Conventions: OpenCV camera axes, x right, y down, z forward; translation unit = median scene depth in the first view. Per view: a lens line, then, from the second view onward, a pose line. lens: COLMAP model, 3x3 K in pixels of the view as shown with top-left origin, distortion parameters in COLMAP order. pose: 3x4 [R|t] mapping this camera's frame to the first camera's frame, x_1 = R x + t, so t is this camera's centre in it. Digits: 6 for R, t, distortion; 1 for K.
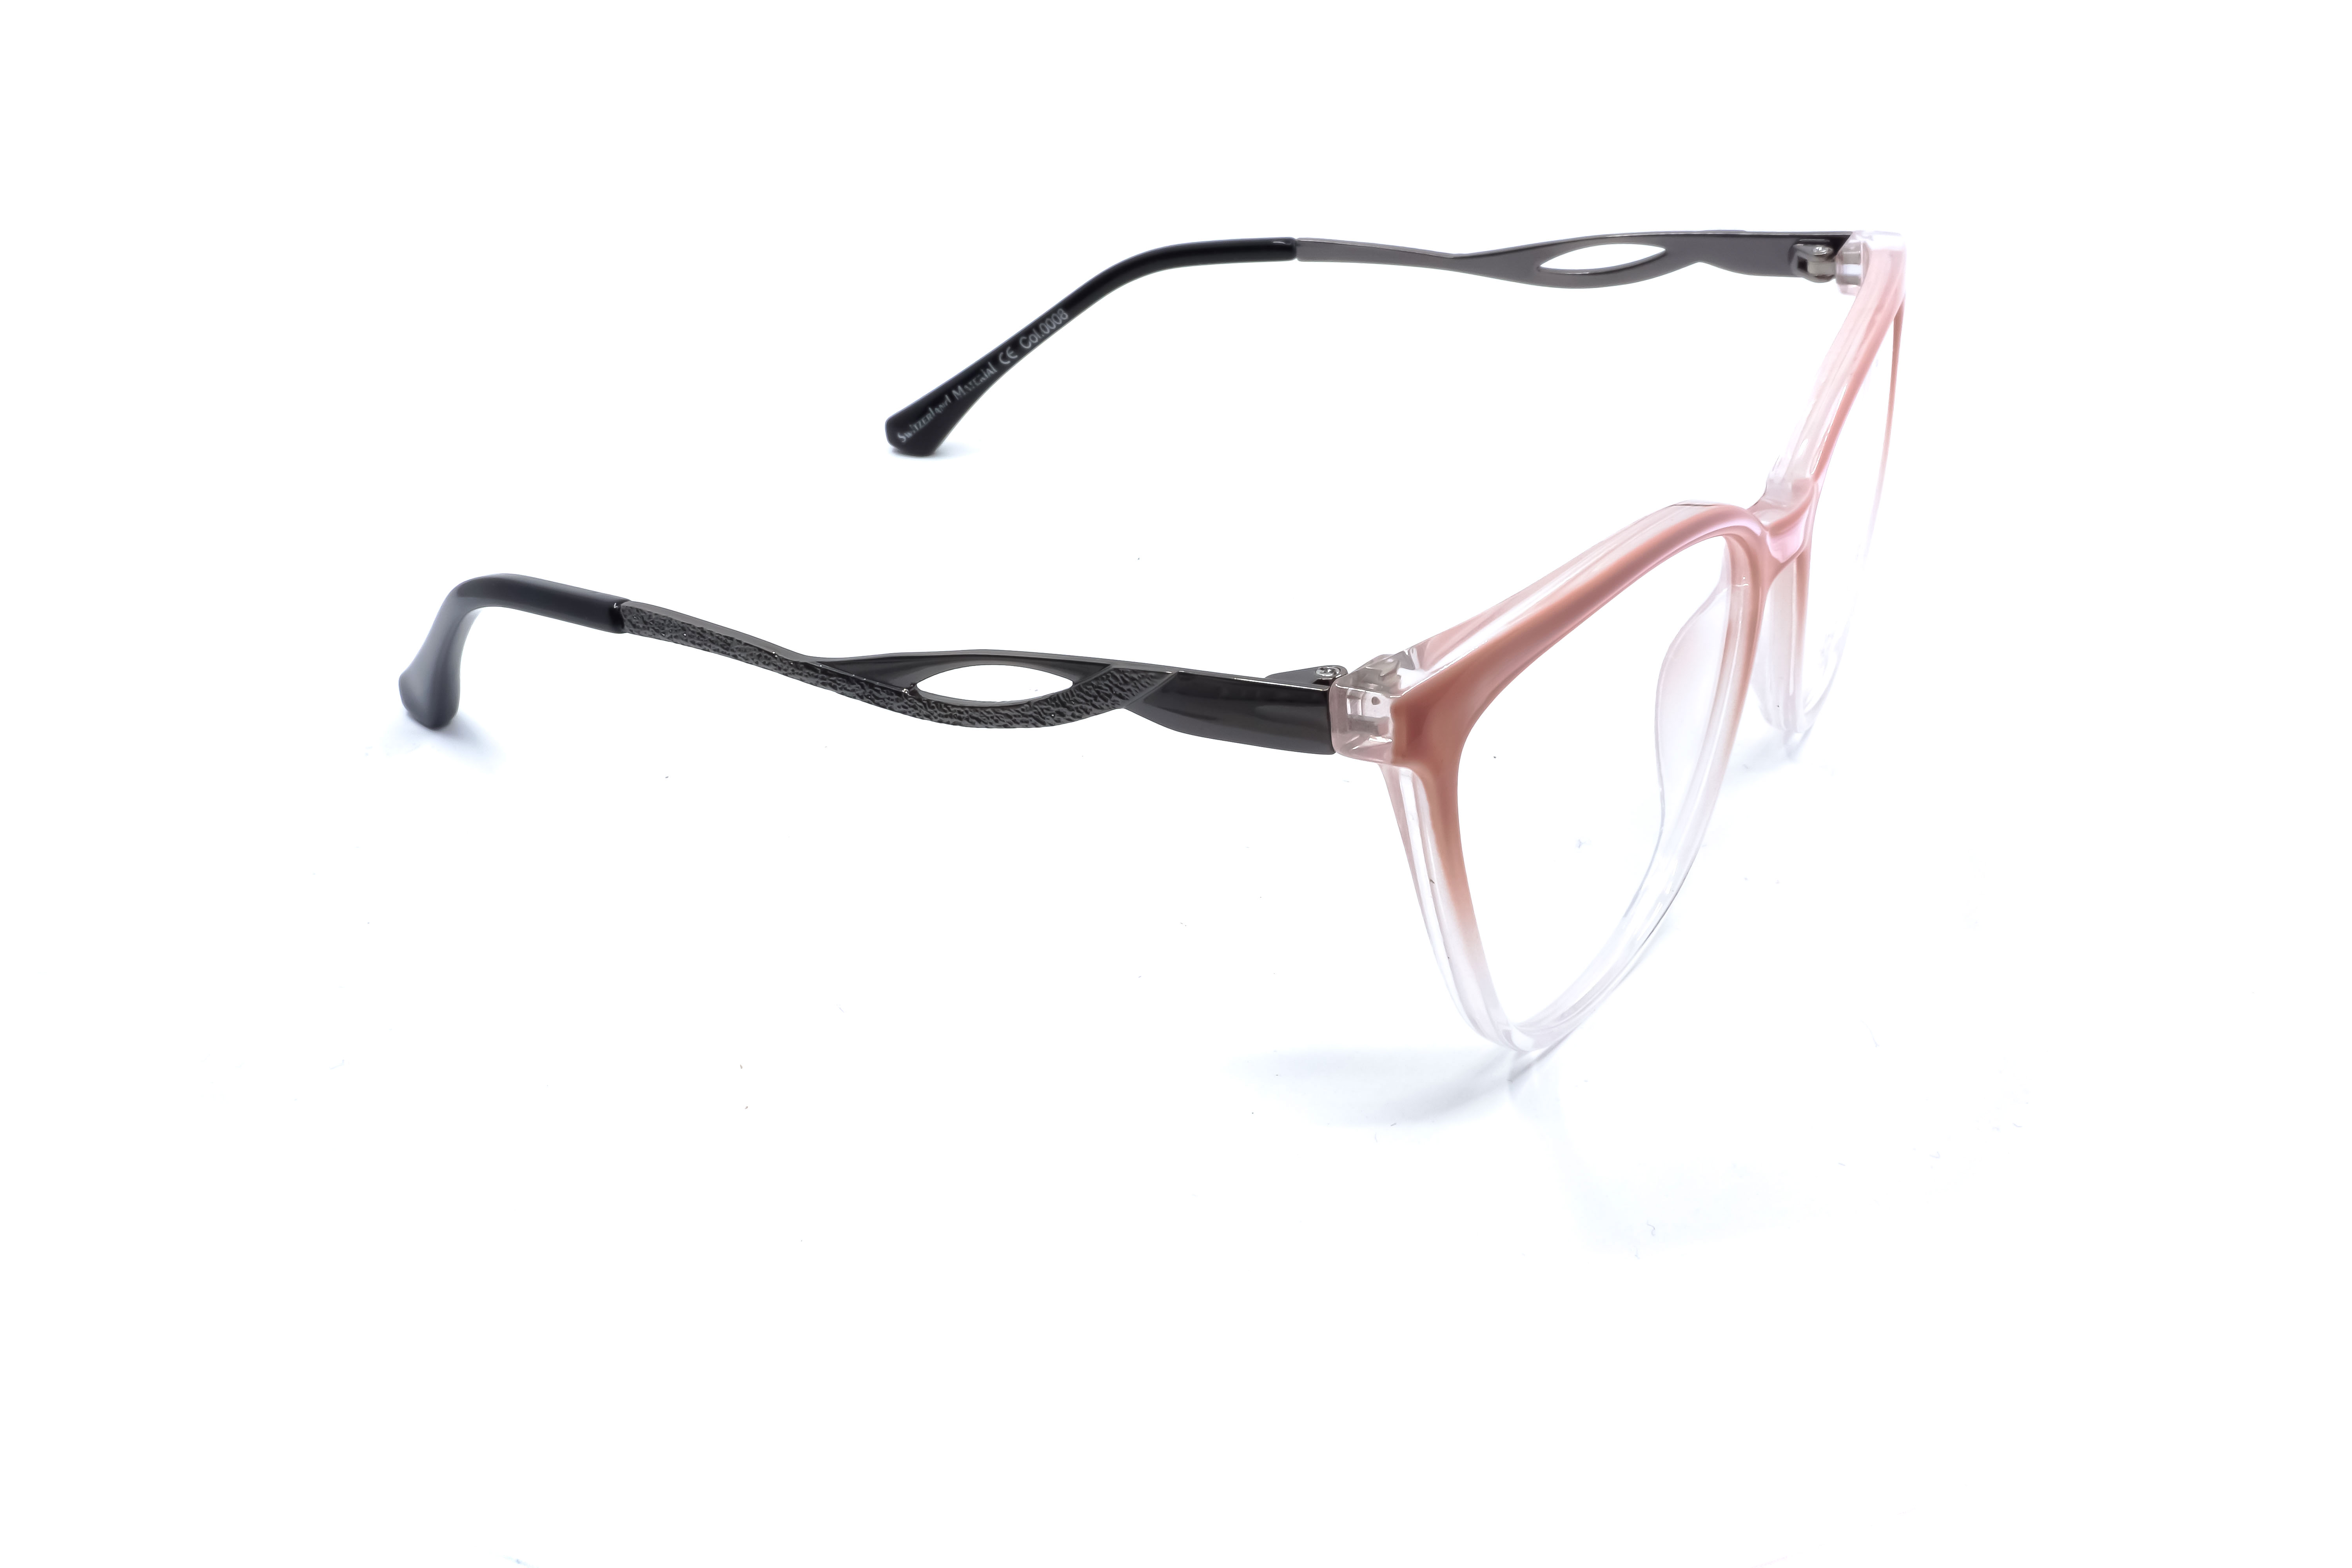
lens RADIAL K [[2274.6, 0, 1176.0], [0, 2274.6, 784.0], [0, 0, 1]] dist [0.005181, -0.000305]
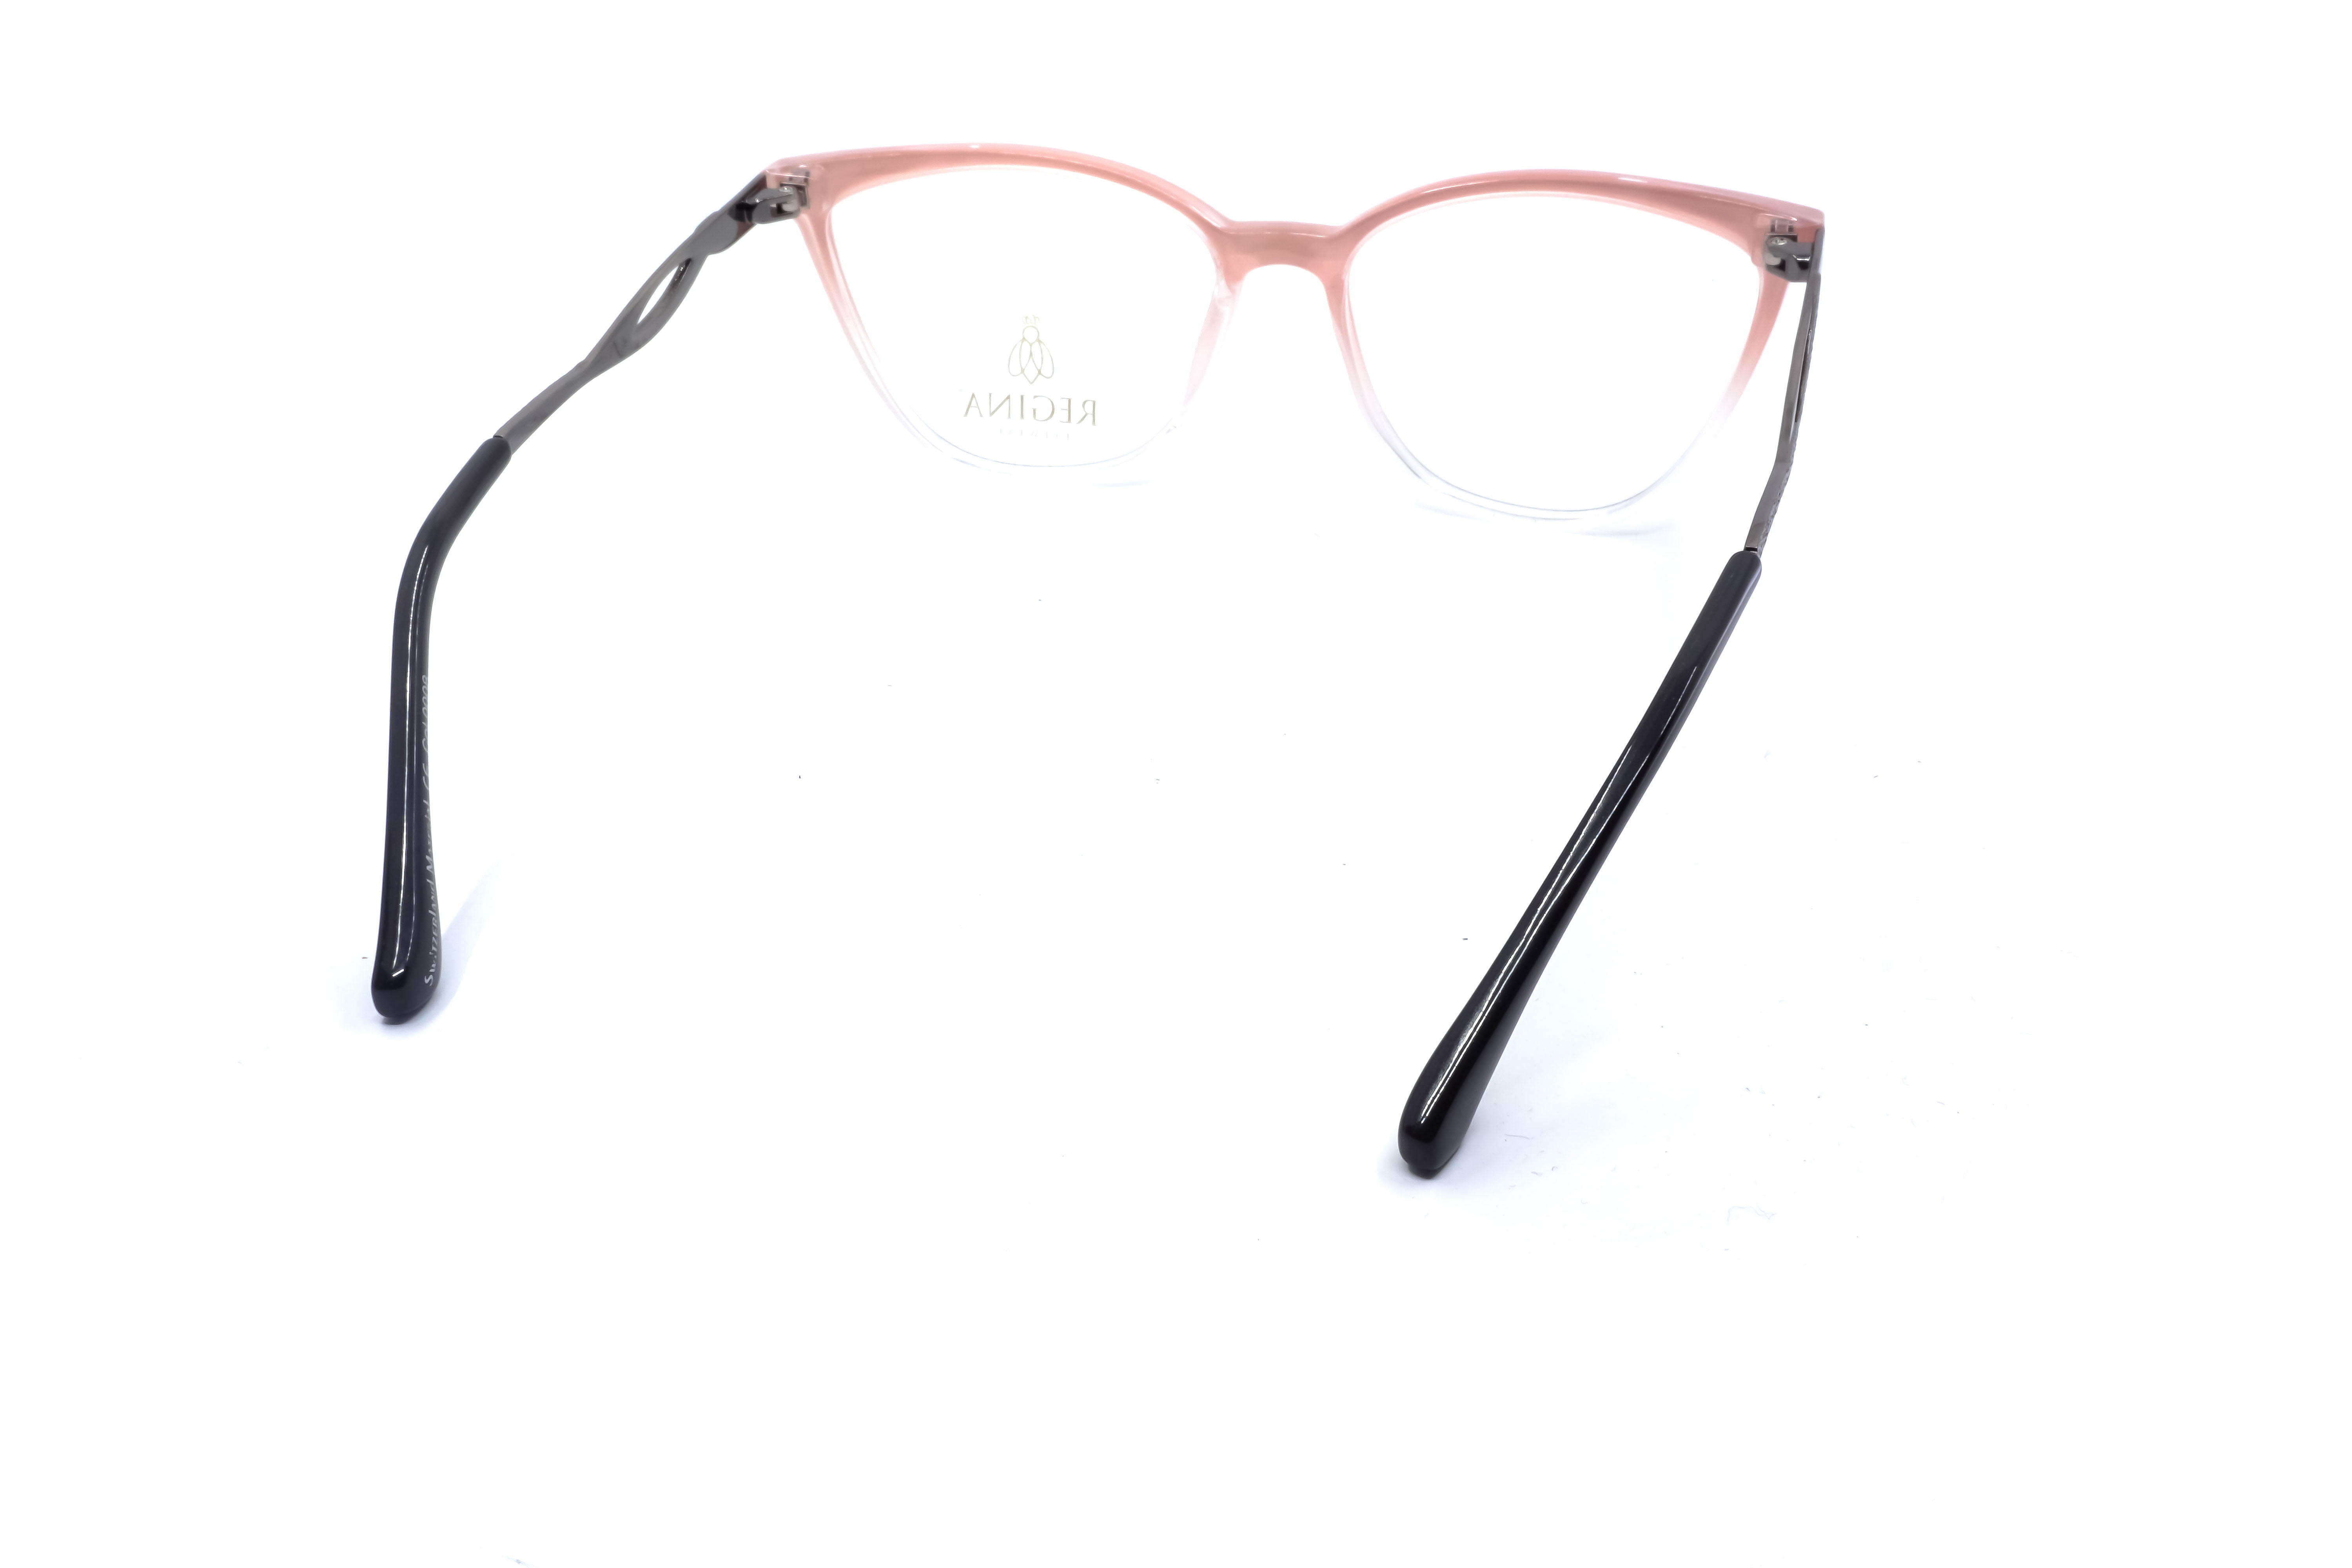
lens RADIAL K [[2292.4, 0, 1176.0], [0, 2292.4, 784.0], [0, 0, 1]] dist [0.005974, -0.005415]
pose [[-0.265032, -0.443253, 0.856320, -0.846895], [0.492740, 0.701109, 0.515415, -0.508535], [-0.828834, 0.558545, 0.032592, 0.954990]]
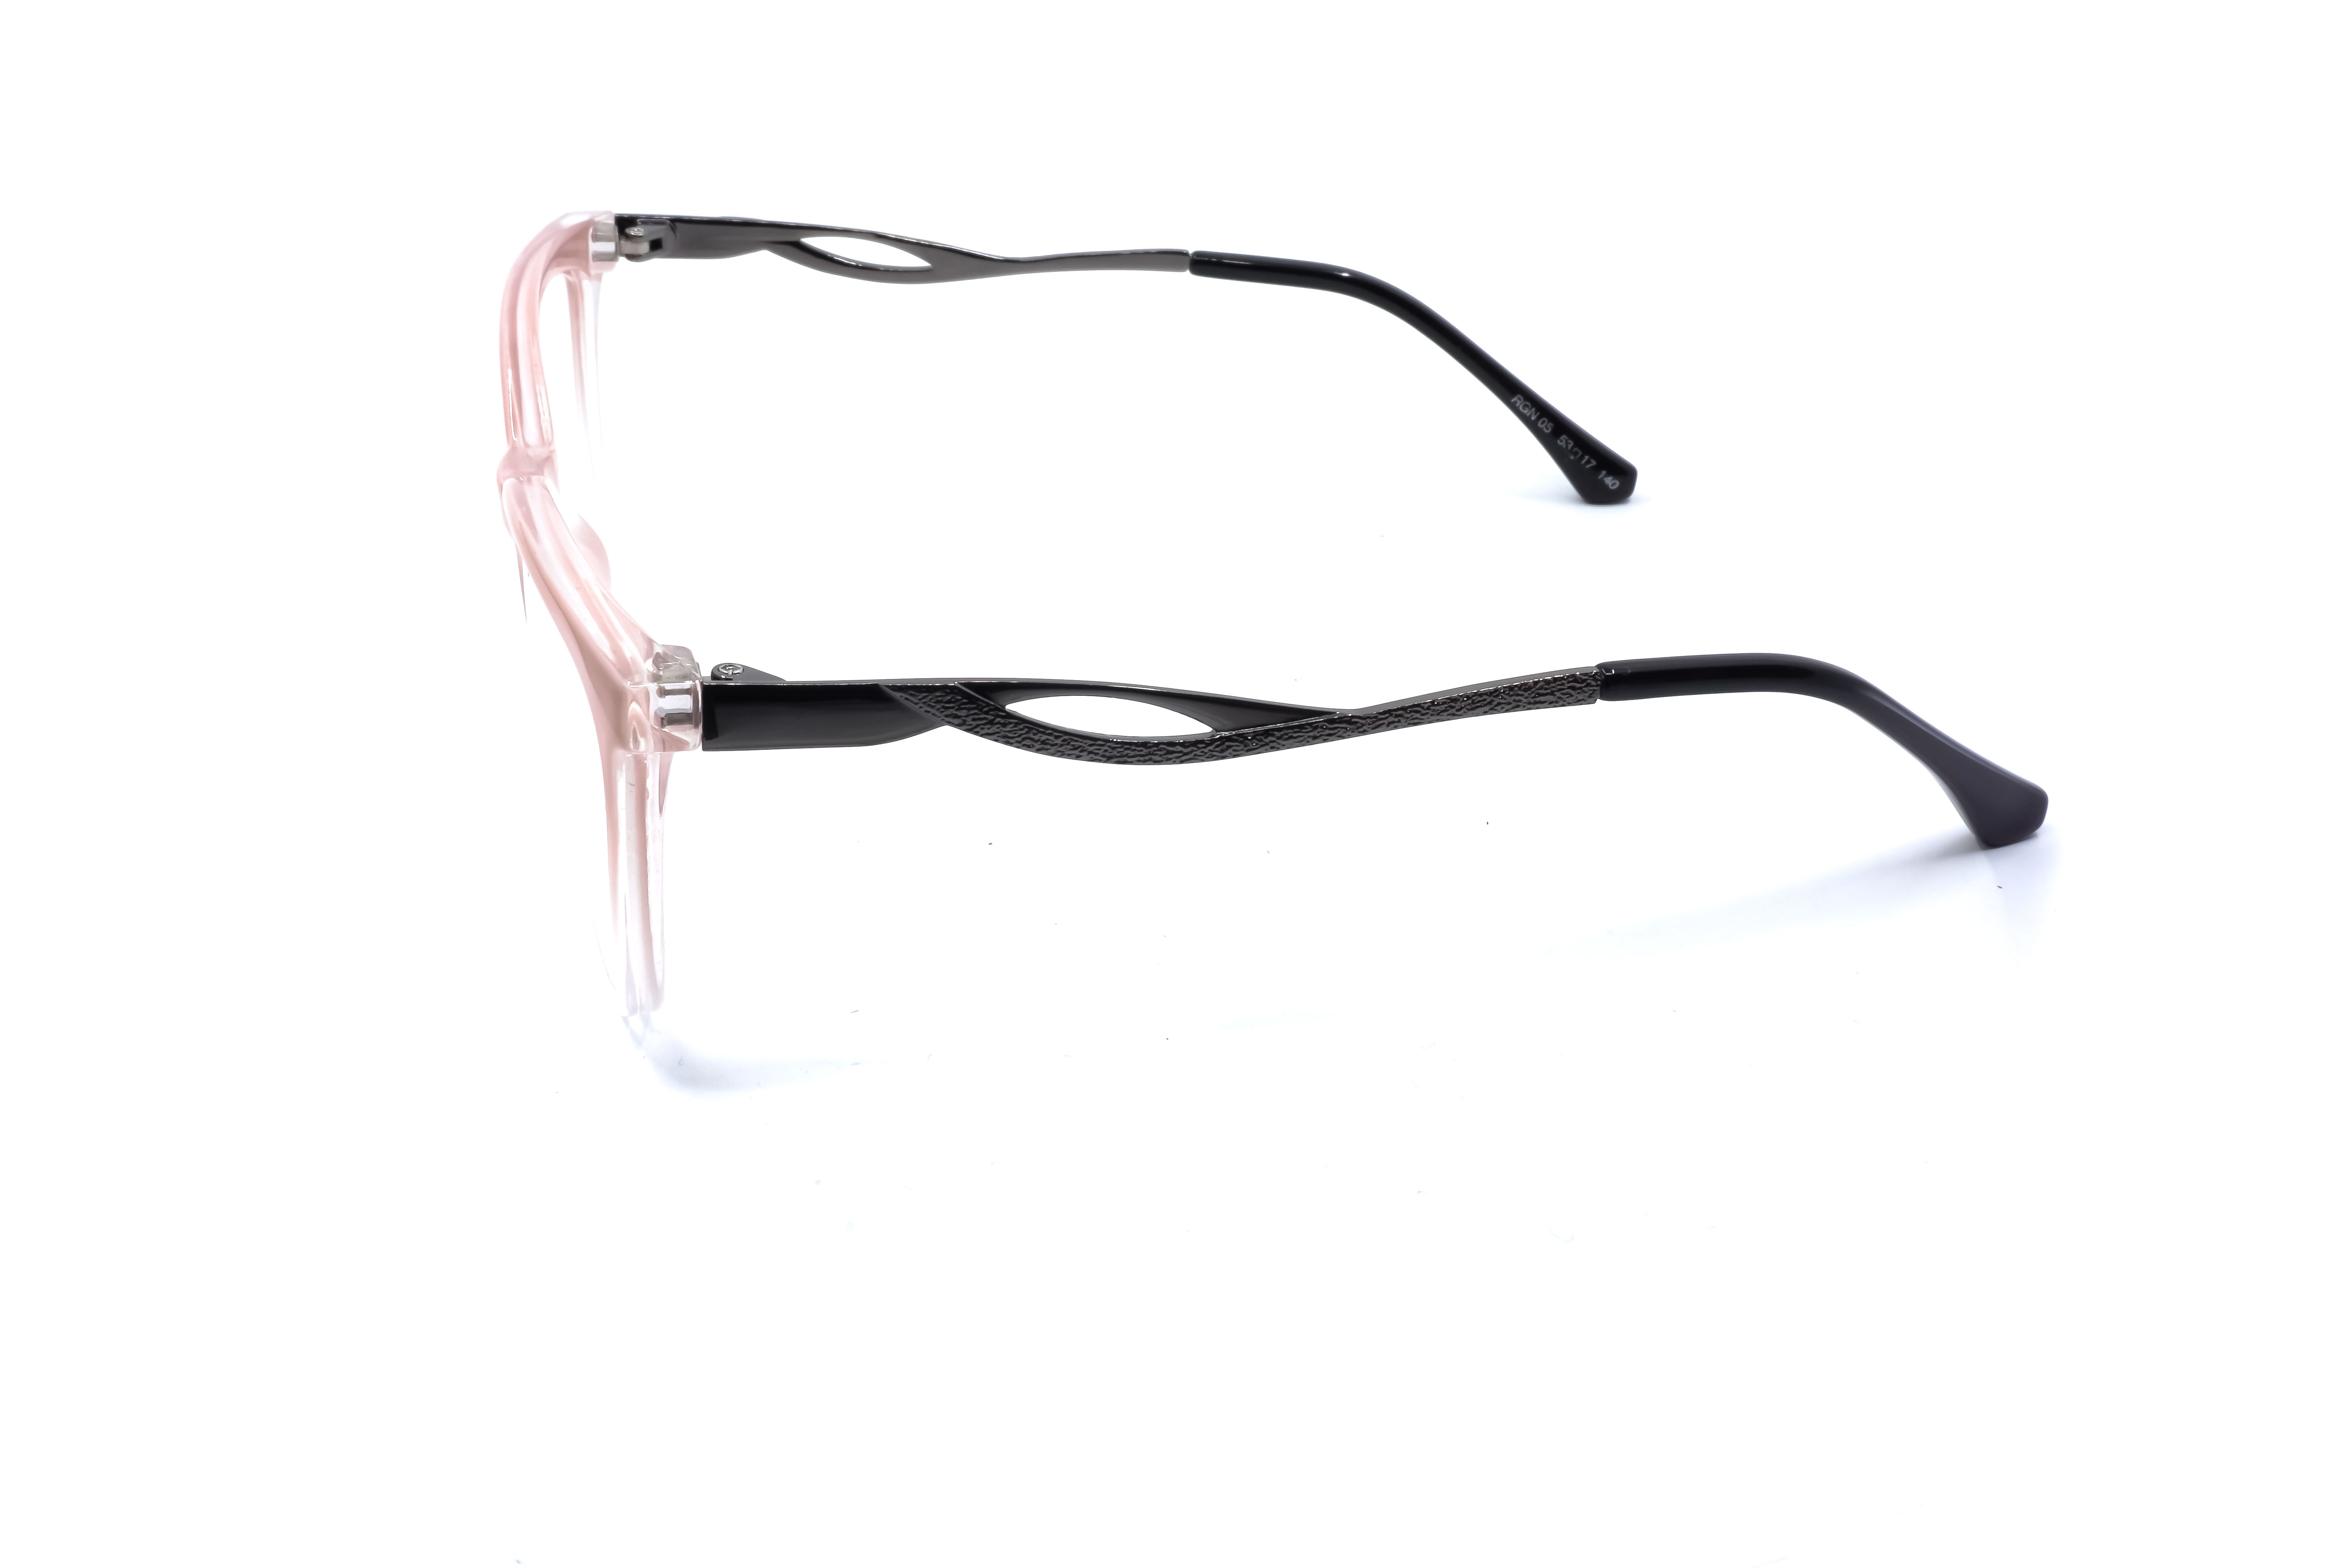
lens RADIAL K [[2292.4, 0, 1176.0], [0, 2292.4, 784.0], [0, 0, 1]] dist [0.005974, -0.005415]
pose [[-0.694101, 0.377461, -0.612982, 0.605963], [-0.327686, 0.592509, 0.735904, -0.730552], [0.640973, 0.711657, -0.287573, 1.275556]]
